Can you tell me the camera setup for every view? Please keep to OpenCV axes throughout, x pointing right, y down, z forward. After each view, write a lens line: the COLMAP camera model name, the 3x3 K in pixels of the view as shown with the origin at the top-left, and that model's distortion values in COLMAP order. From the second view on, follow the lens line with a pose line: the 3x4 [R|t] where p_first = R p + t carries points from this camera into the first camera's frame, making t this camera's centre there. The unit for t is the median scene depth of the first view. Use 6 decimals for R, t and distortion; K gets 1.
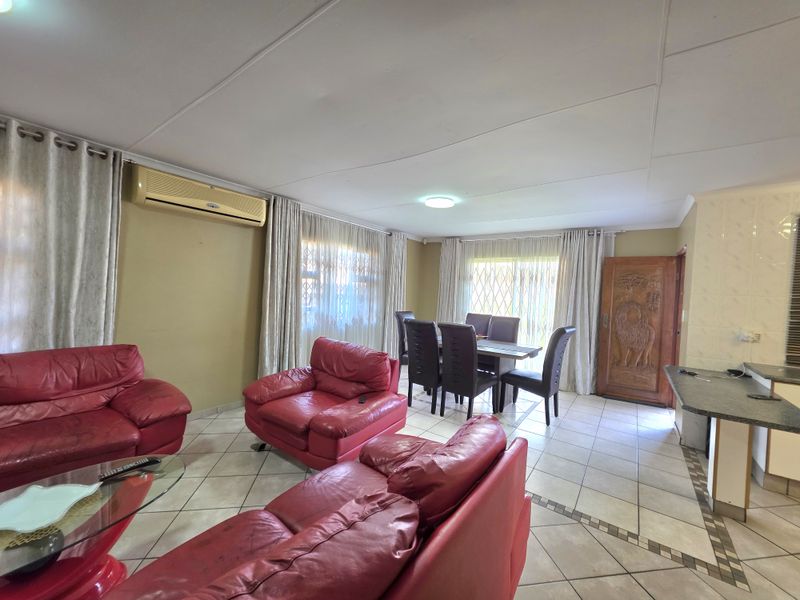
lens RADIAL K [[321.4, 0, 400.0], [0, 321.4, 300.0], [0, 0, 1]] dist [0.003403, 0.000073]
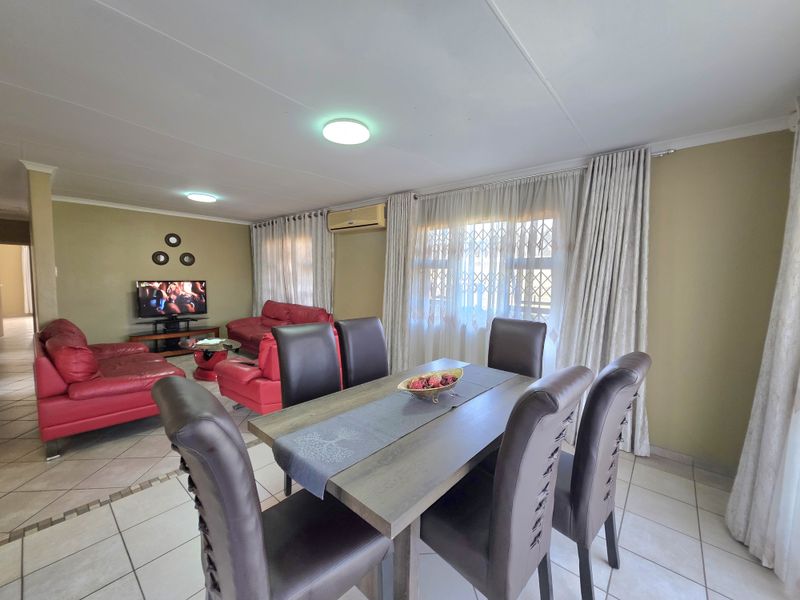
lens RADIAL K [[318.0, 0, 404.7], [0, 318.0, 302.0], [0, 0, 1]] dist [-0.001449, -0.000313]
pose [[-0.065549, 0.040176, -0.997040, 0.961602], [-0.053617, 0.997604, 0.043724, -0.011143], [0.996408, 0.056325, -0.063238, 1.523024]]
